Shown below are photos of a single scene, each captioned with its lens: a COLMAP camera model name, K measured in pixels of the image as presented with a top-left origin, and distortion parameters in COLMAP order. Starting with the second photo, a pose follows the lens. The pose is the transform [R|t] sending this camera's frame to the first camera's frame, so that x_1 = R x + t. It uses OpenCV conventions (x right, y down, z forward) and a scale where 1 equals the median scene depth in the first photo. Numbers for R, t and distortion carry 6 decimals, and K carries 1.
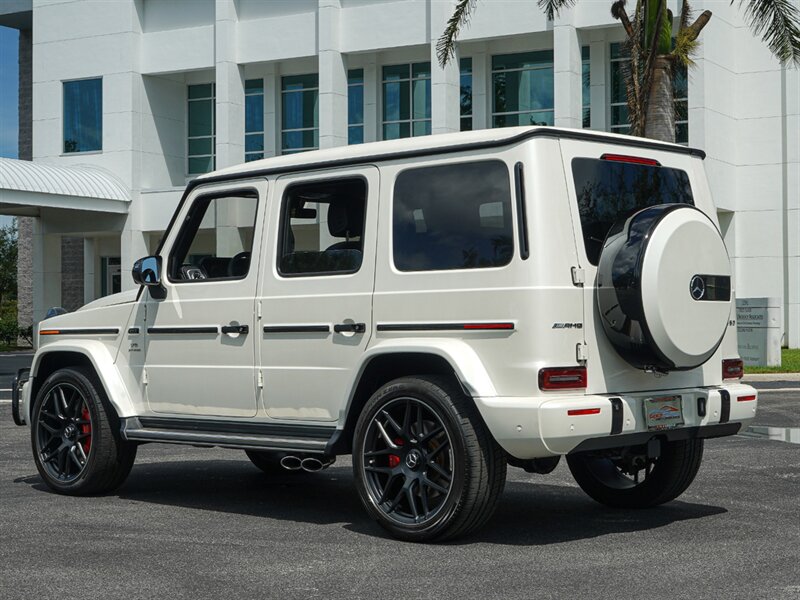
lens RADIAL K [[1503.9, 0, 398.2], [0, 1503.9, 288.1], [0, 0, 1]] dist [0.027960, -0.280233]
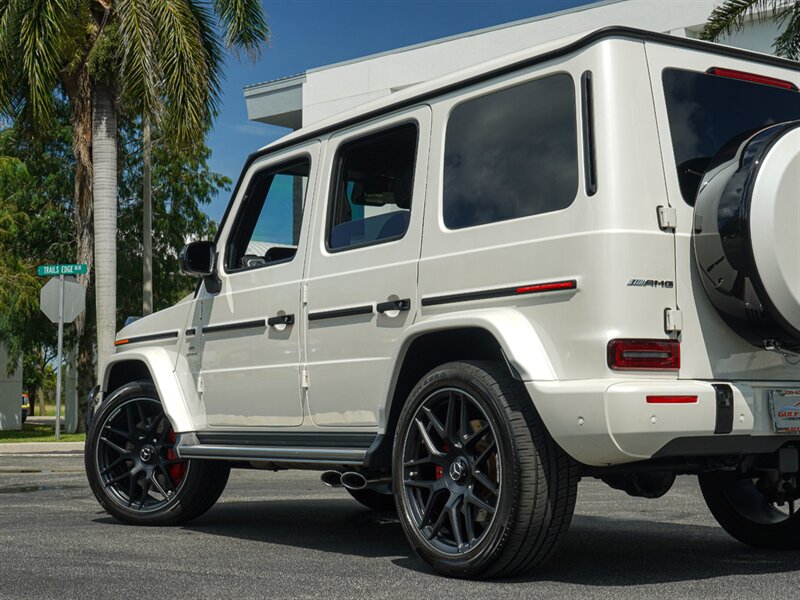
lens RADIAL K [[1376.4, 0, 410.4], [0, 1376.4, 297.2], [0, 0, 1]] dist [-0.000147, -0.124041]
pose [[0.982457, -0.012462, -0.186075, 0.115712], [0.001502, 0.998261, -0.058927, 0.067274], [0.186486, 0.057614, 0.980767, 0.303536]]
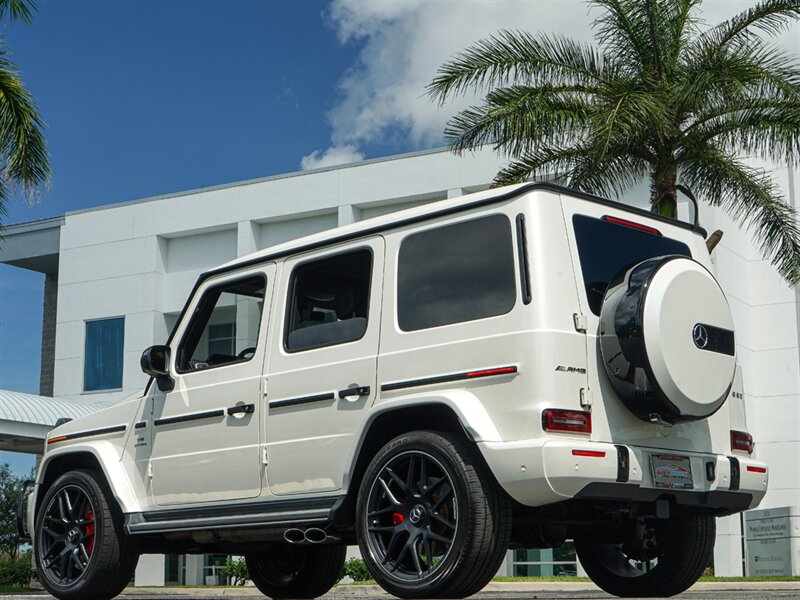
lens RADIAL K [[1503.9, 0, 398.2], [0, 1503.9, 288.1], [0, 0, 1]] dist [0.027960, -0.280233]
pose [[0.999898, -0.000501, -0.014248, 0.011543], [-0.002051, 0.983933, -0.178527, 0.142462], [0.014108, 0.178538, 0.983832, 0.004861]]
